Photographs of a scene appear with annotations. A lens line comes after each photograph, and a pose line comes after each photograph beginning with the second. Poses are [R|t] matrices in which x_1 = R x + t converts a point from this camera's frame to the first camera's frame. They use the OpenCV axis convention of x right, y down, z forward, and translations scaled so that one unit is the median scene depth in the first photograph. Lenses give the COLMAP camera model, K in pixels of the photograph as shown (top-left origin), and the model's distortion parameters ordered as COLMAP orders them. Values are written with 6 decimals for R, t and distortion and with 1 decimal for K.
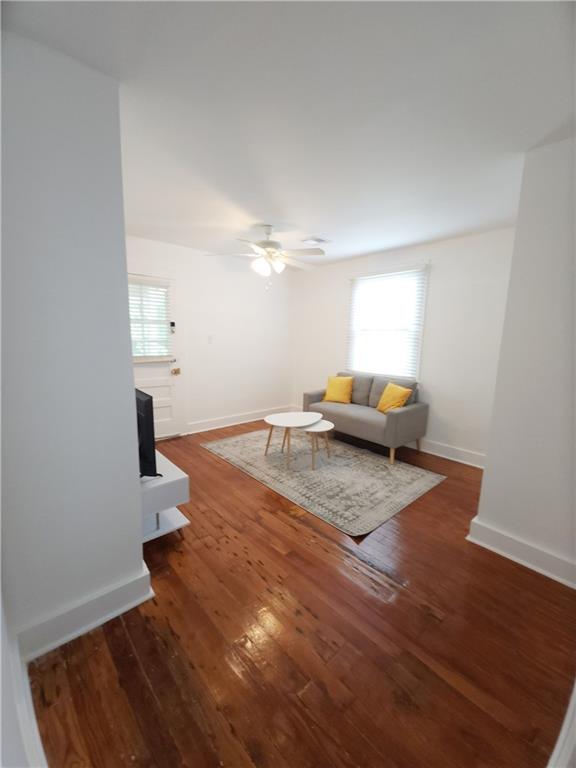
lens RADIAL K [[308.9, 0, 288.0], [0, 308.9, 384.0], [0, 0, 1]] dist [-0.001613, -0.000190]
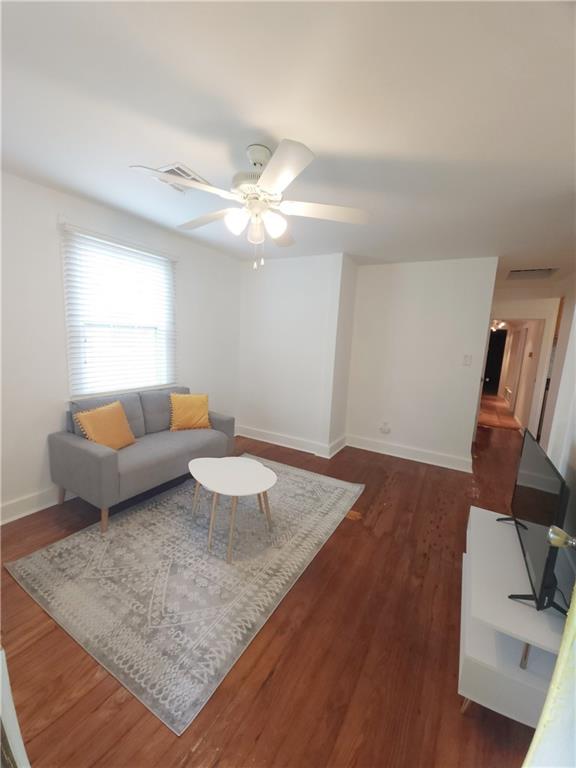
lens RADIAL K [[308.9, 0, 288.0], [0, 308.9, 384.0], [0, 0, 1]] dist [-0.001613, -0.000190]
pose [[-0.300897, -0.174551, 0.937546, -0.733393], [0.093343, 0.972995, 0.211109, -0.243093], [-0.949077, 0.151036, -0.276479, 1.298537]]
